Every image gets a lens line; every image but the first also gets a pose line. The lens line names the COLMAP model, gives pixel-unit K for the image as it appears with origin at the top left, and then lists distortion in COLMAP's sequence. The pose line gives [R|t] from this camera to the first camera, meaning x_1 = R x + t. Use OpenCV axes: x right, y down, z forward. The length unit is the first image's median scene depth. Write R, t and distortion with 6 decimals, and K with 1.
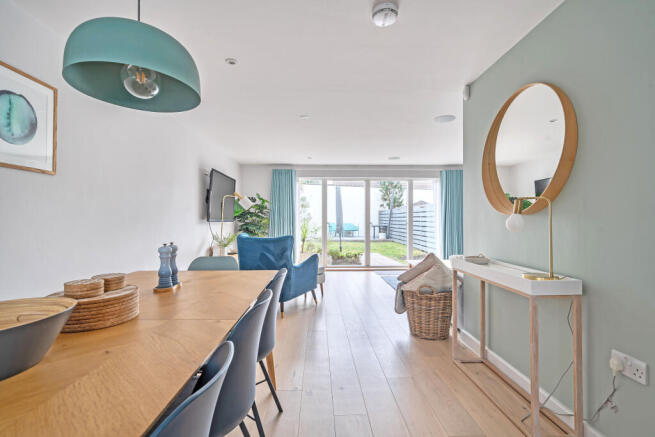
lens RADIAL K [[299.4, 0, 327.5], [0, 299.4, 218.5], [0, 0, 1]] dist [-0.000422, -0.000012]
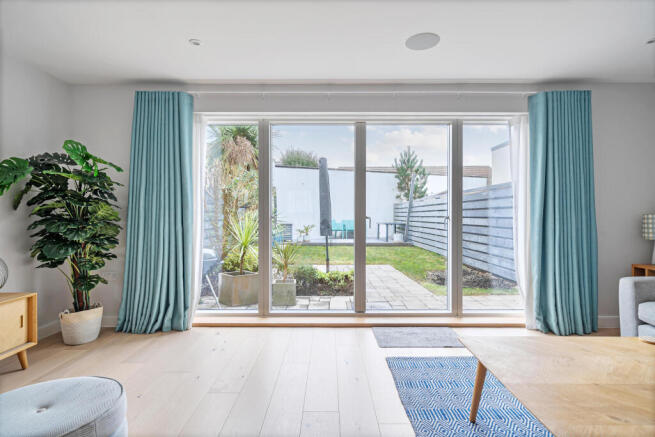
lens RADIAL K [[327.9, 0, 327.5], [0, 327.9, 218.5], [0, 0, 1]] dist [0.001438, 0.000145]
pose [[0.999348, 0.000621, -0.036105, 0.040782], [-0.000279, 0.999955, 0.009462, 0.004593], [0.036110, -0.009446, 0.999303, 0.202376]]
